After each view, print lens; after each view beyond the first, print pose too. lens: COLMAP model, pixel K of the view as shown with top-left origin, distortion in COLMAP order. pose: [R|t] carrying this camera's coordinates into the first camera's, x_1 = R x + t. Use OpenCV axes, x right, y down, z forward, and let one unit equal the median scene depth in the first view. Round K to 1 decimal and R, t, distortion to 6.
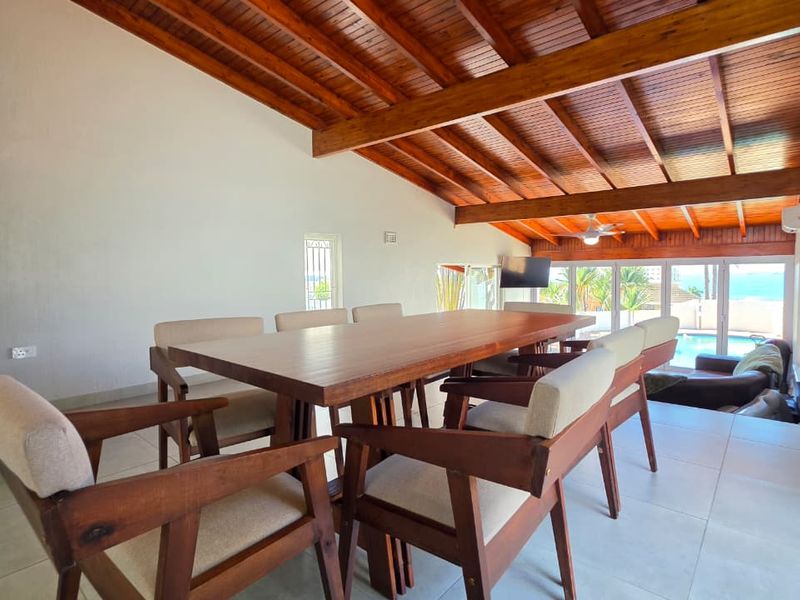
lens RADIAL K [[429.6, 0, 400.0], [0, 429.6, 298.0], [0, 0, 1]] dist [-0.000114, 0.000510]
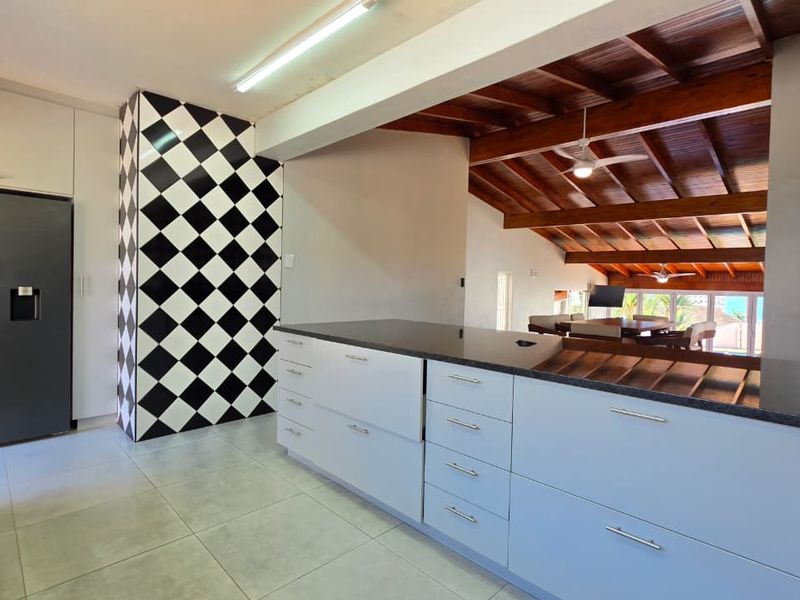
lens RADIAL K [[429.6, 0, 400.0], [0, 429.6, 297.4], [0, 0, 1]] dist [-0.000114, 0.000510]
pose [[0.996866, 0.038382, -0.069176, -0.345767], [-0.040370, 0.998804, -0.027581, 0.013686], [0.068035, 0.030287, 0.997223, -0.550351]]
